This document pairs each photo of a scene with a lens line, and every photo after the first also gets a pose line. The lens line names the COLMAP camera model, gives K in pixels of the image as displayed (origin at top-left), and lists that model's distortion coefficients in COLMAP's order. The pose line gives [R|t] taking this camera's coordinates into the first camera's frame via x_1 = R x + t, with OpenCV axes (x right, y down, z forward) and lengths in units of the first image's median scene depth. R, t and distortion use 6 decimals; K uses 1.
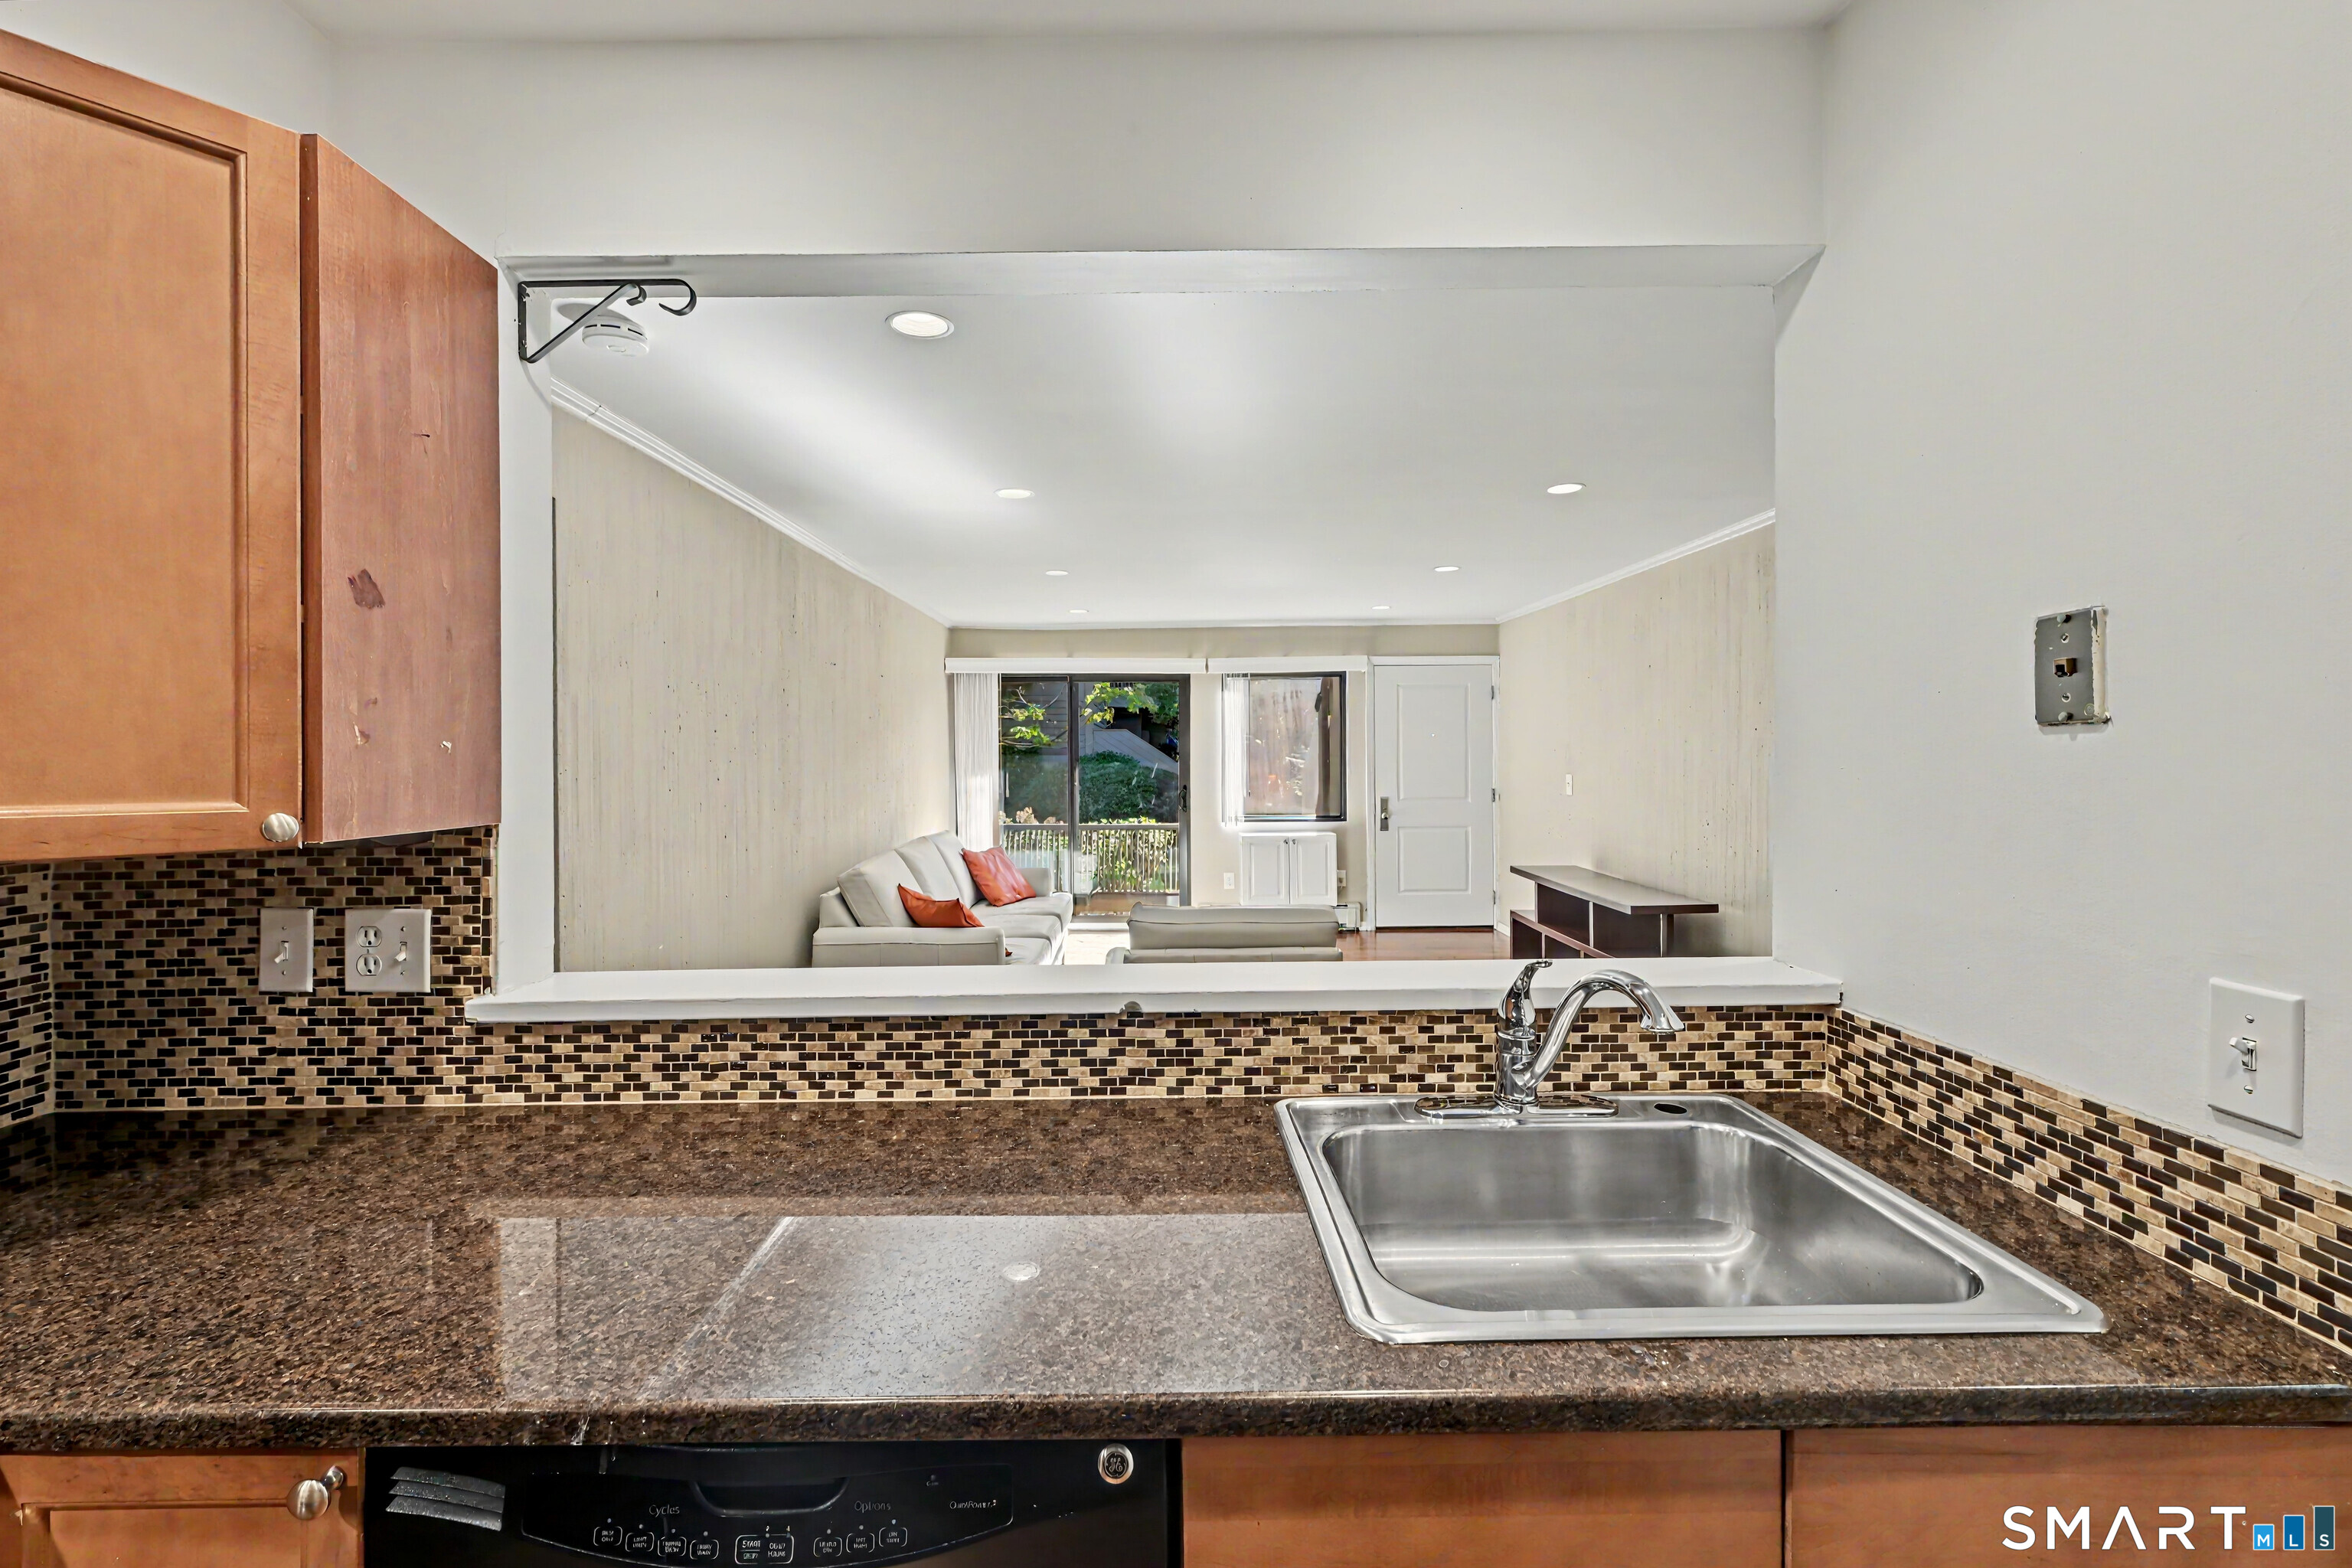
lens RADIAL K [[978.5, 0, 1161.7], [0, 978.5, 760.1], [0, 0, 1]] dist [0.000467, -0.000688]
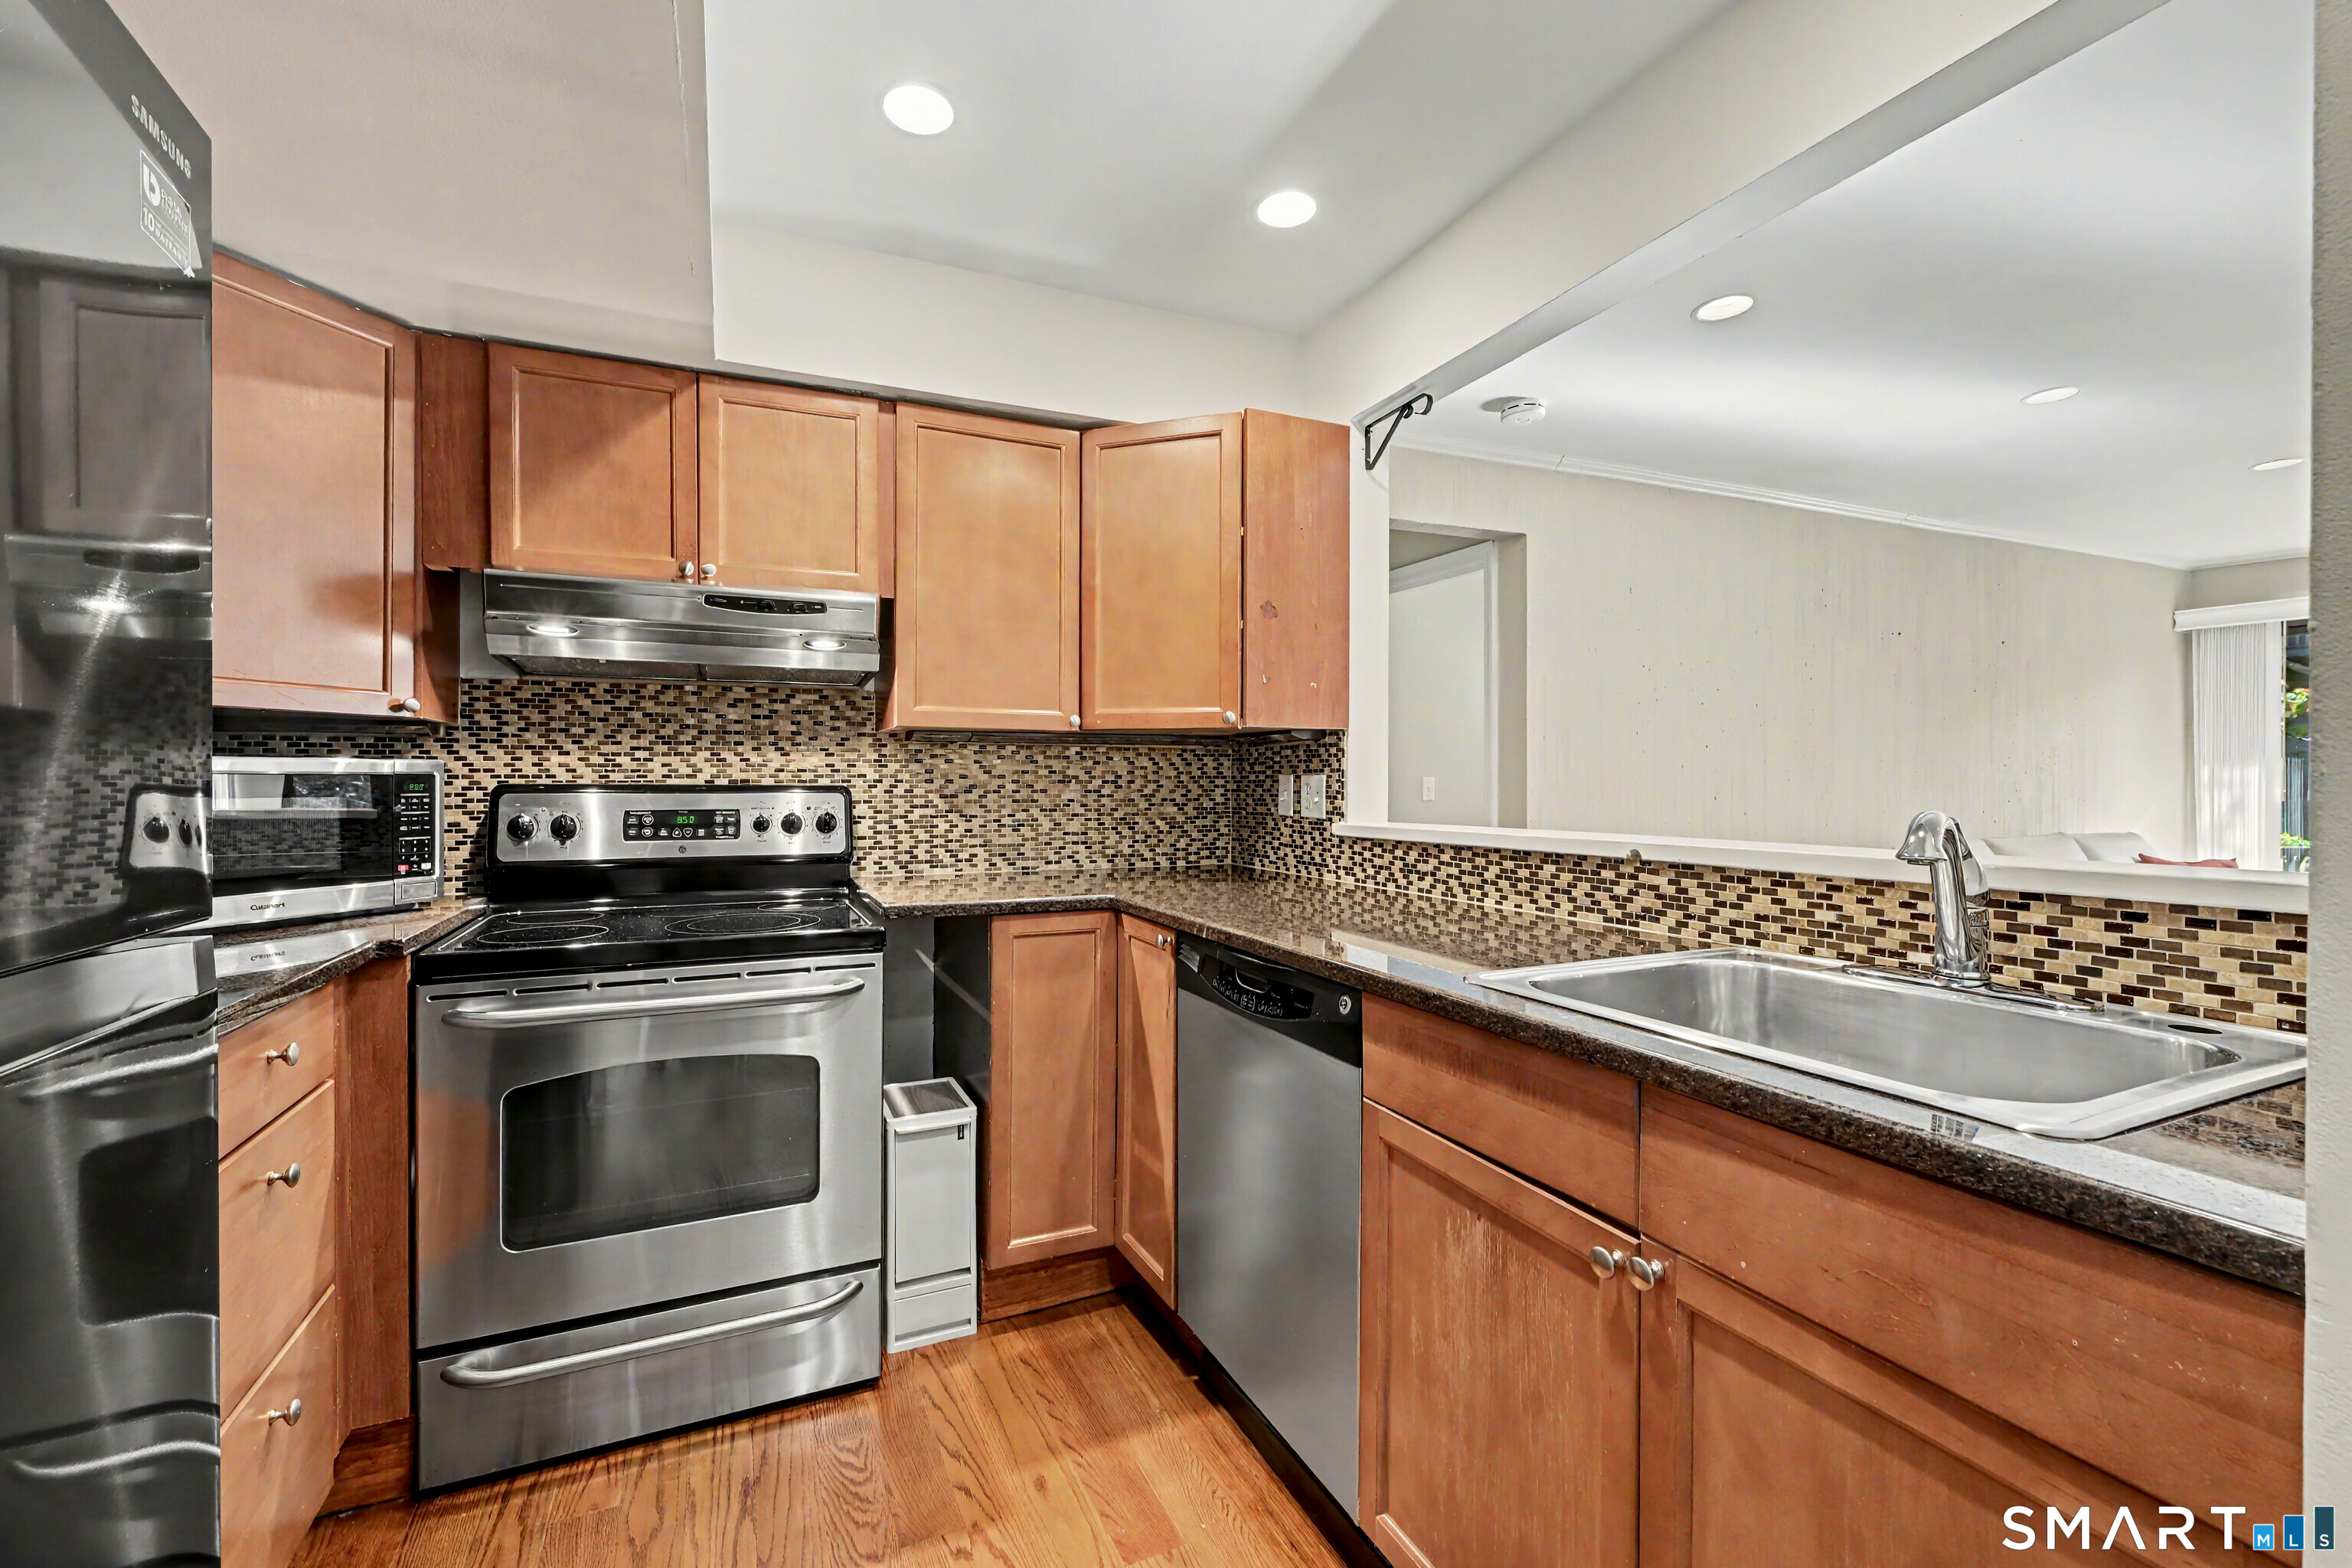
lens RADIAL K [[975.4, 0, 1163.1], [0, 975.4, 776.2], [0, 0, 1]] dist [0.002589, 0.000297]
pose [[0.400836, 0.002695, -0.916146, 0.855430], [-0.007622, 0.999971, -0.000394, 0.156564], [0.916118, 0.007140, 0.400845, -0.046531]]
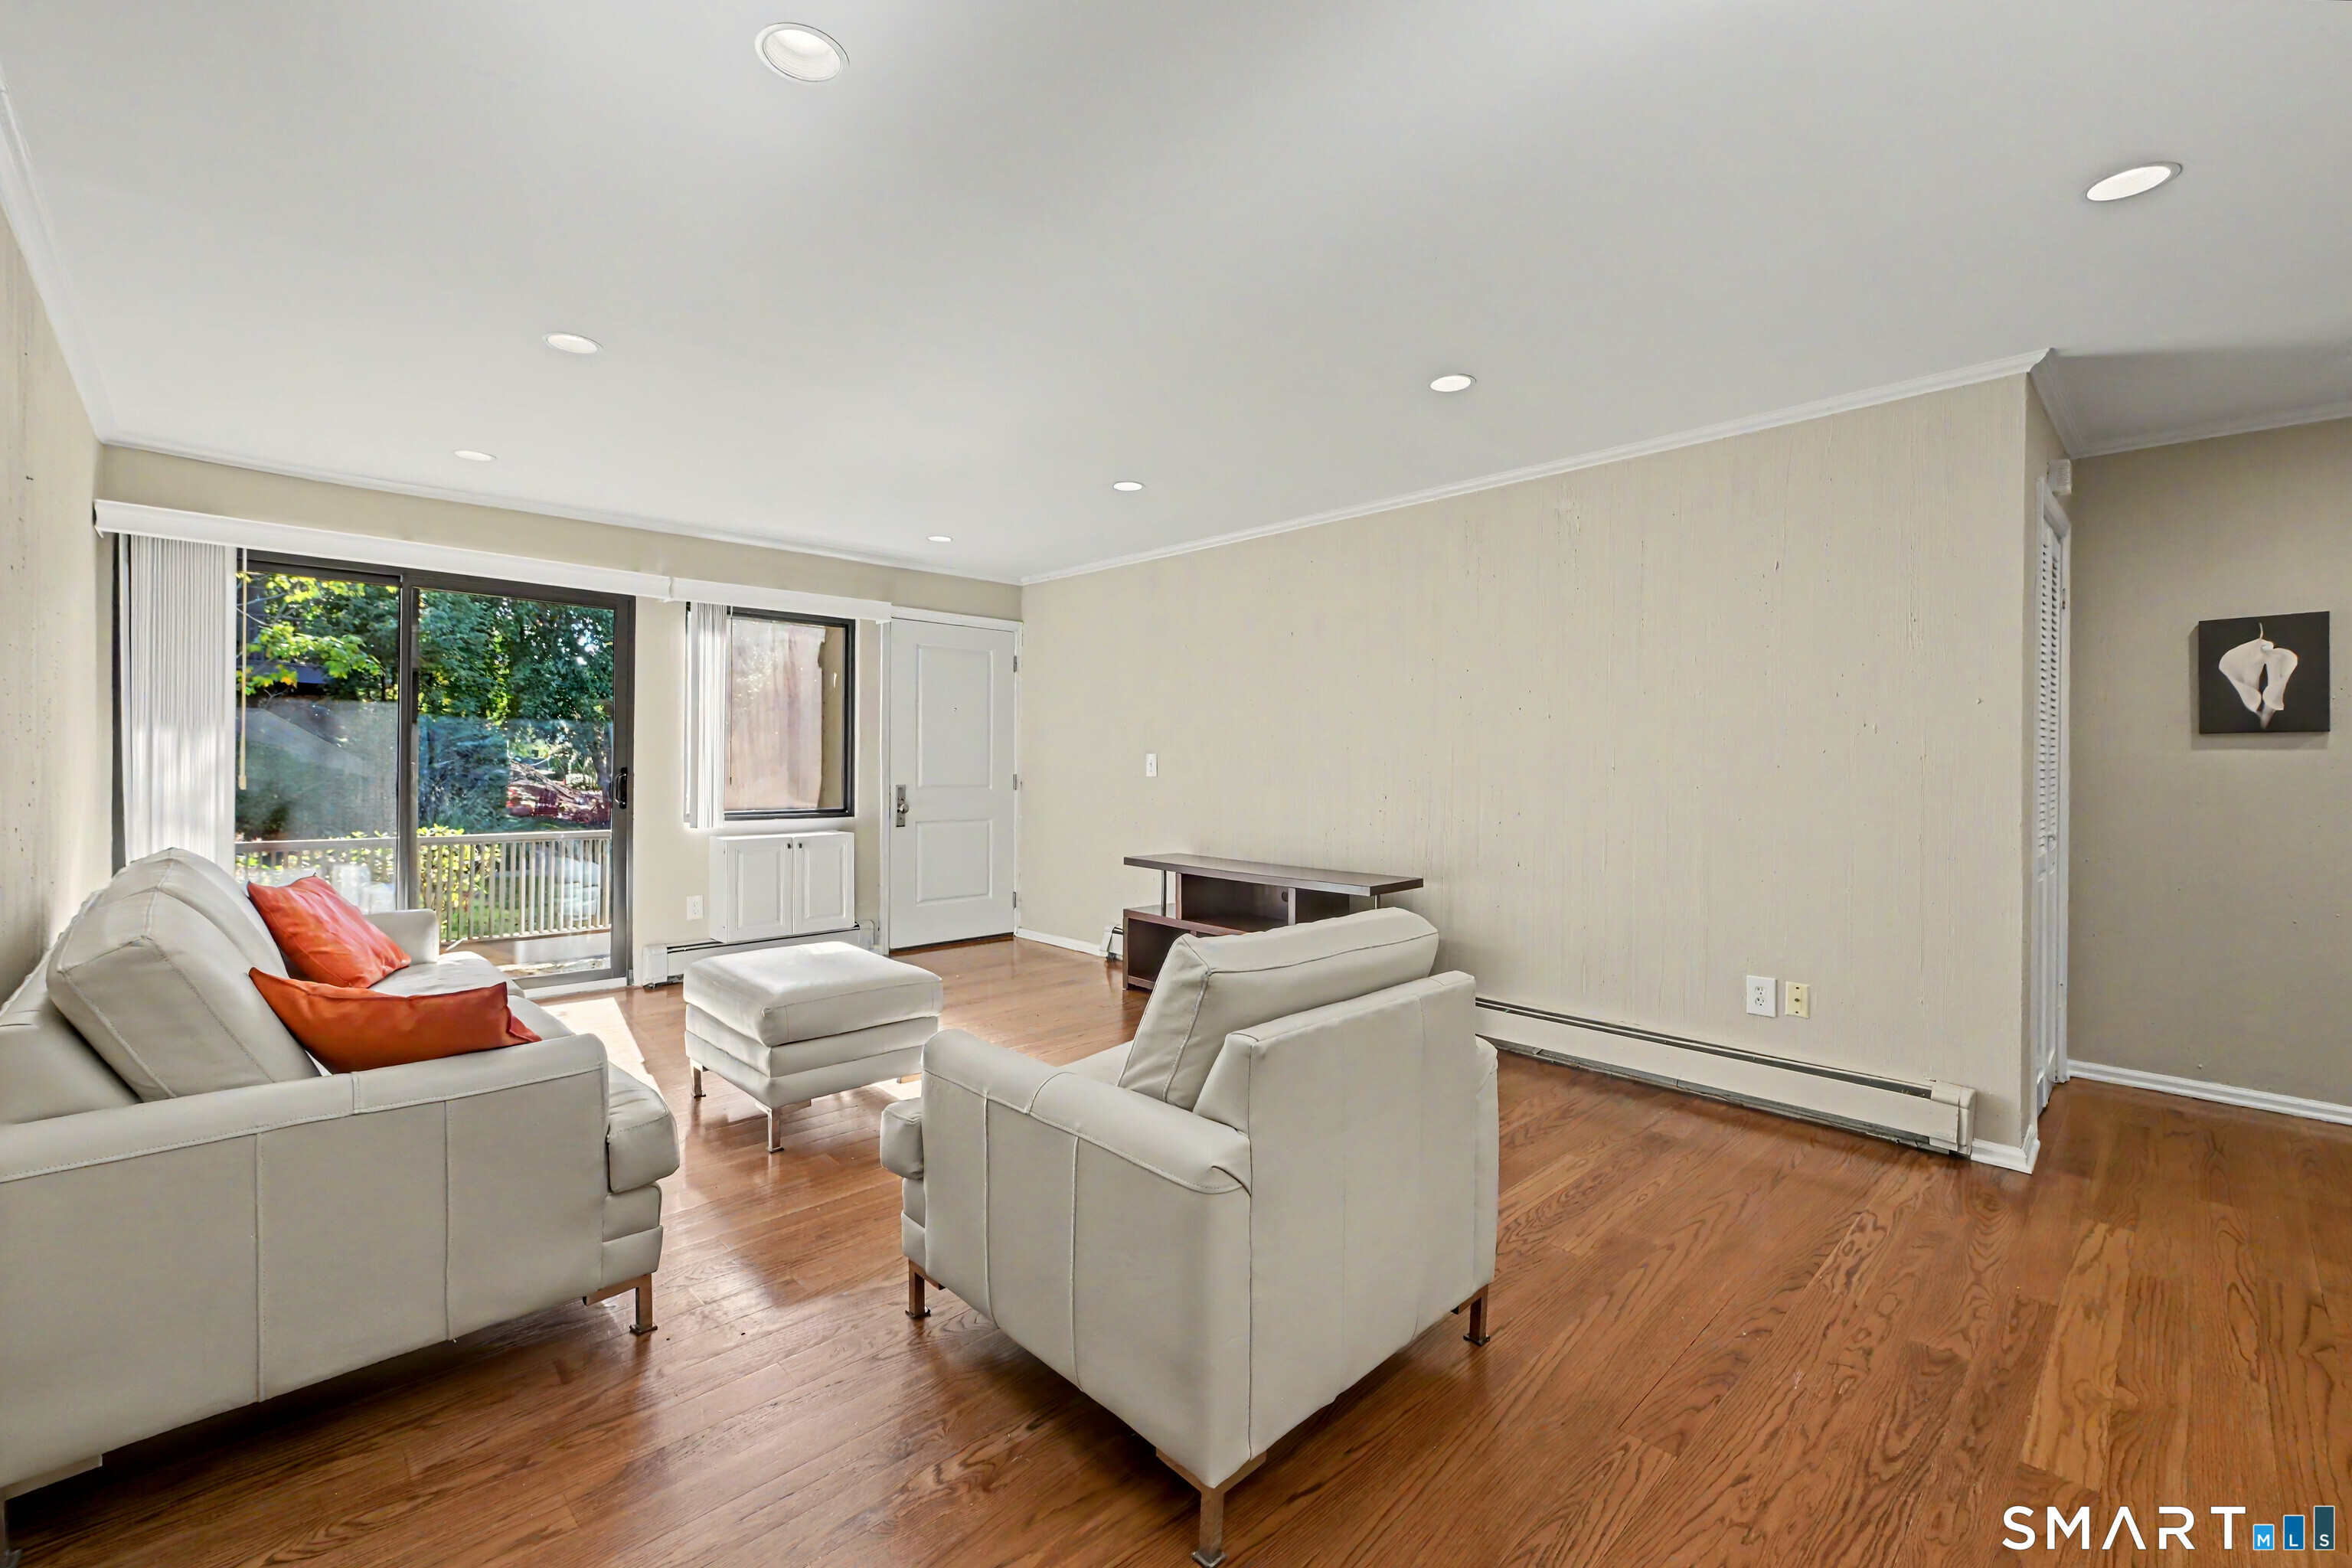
lens RADIAL K [[1000.1, 0, 1167.9], [0, 1000.1, 776.3], [0, 0, 1]] dist [0.005960, 0.000566]
pose [[0.728925, 0.004135, 0.684581, -0.975018], [-0.008121, 0.999964, 0.002608, 0.156118], [-0.684546, -0.007460, 0.728932, 1.506541]]
